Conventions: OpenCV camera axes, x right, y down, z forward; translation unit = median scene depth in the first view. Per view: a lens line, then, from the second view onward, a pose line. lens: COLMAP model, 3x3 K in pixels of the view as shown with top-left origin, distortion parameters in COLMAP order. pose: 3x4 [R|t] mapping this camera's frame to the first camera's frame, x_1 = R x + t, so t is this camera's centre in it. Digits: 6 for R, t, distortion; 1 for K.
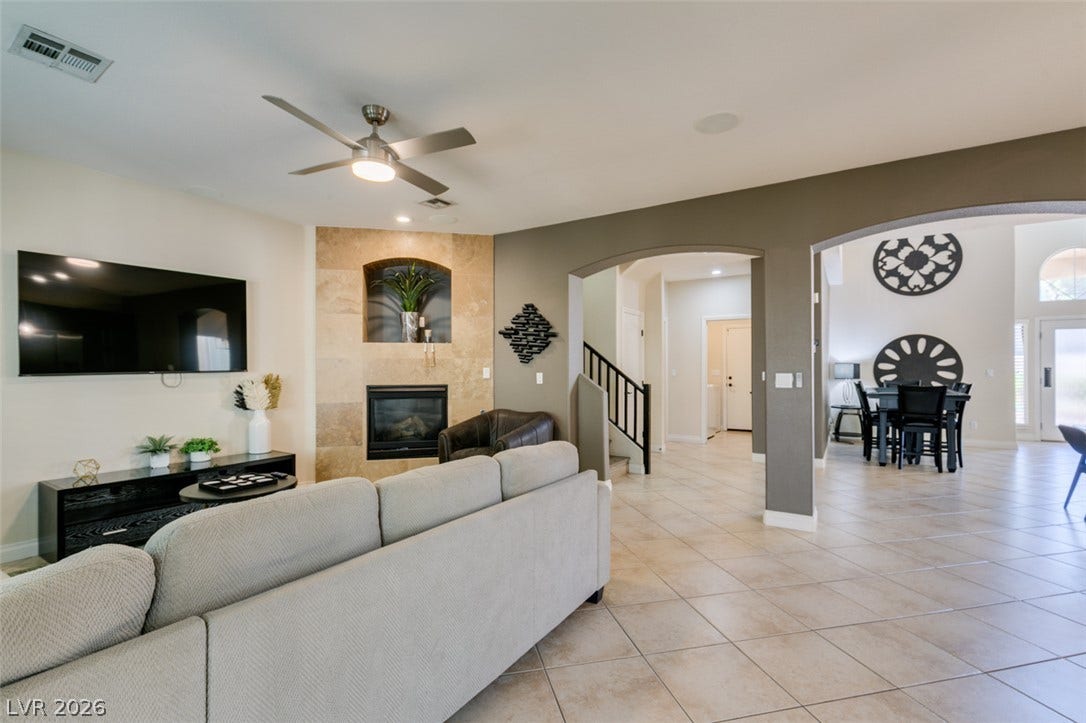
lens RADIAL K [[489.8, 0, 543.0], [0, 489.8, 362.1], [0, 0, 1]] dist [-0.000355, -0.000249]
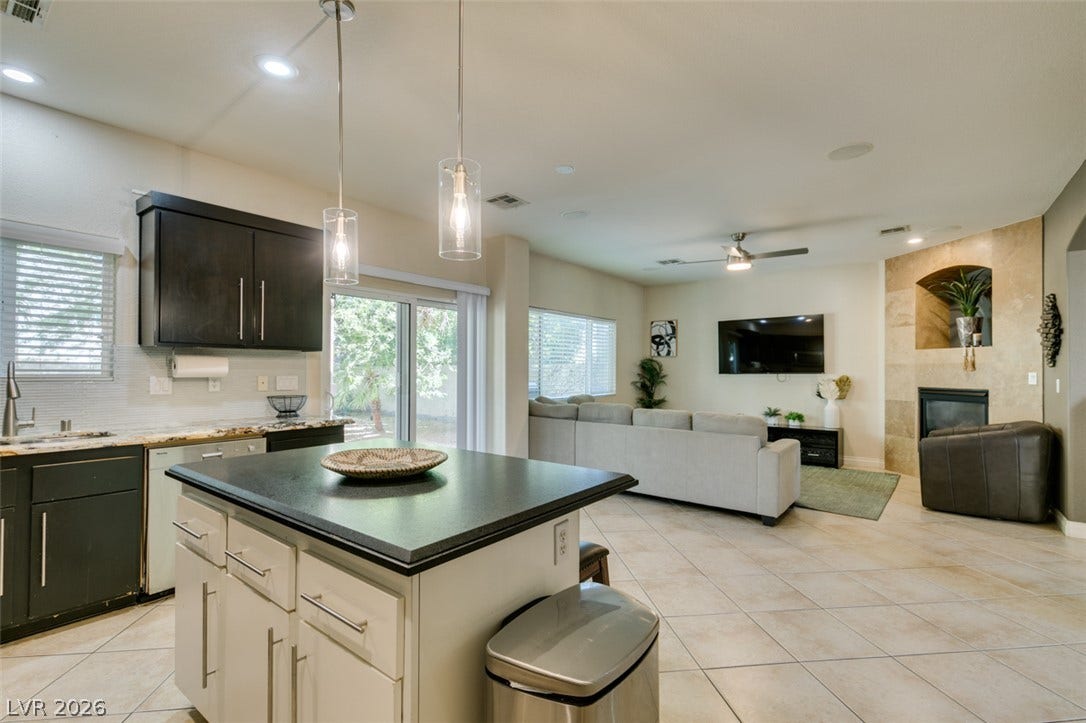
lens RADIAL K [[489.8, 0, 544.5], [0, 489.8, 365.5], [0, 0, 1]] dist [-0.000355, -0.000249]
pose [[-0.095833, -0.008005, -0.995365, 0.864117], [0.004086, 0.999956, -0.008435, 0.003166], [0.995389, -0.004876, -0.095796, 0.239765]]
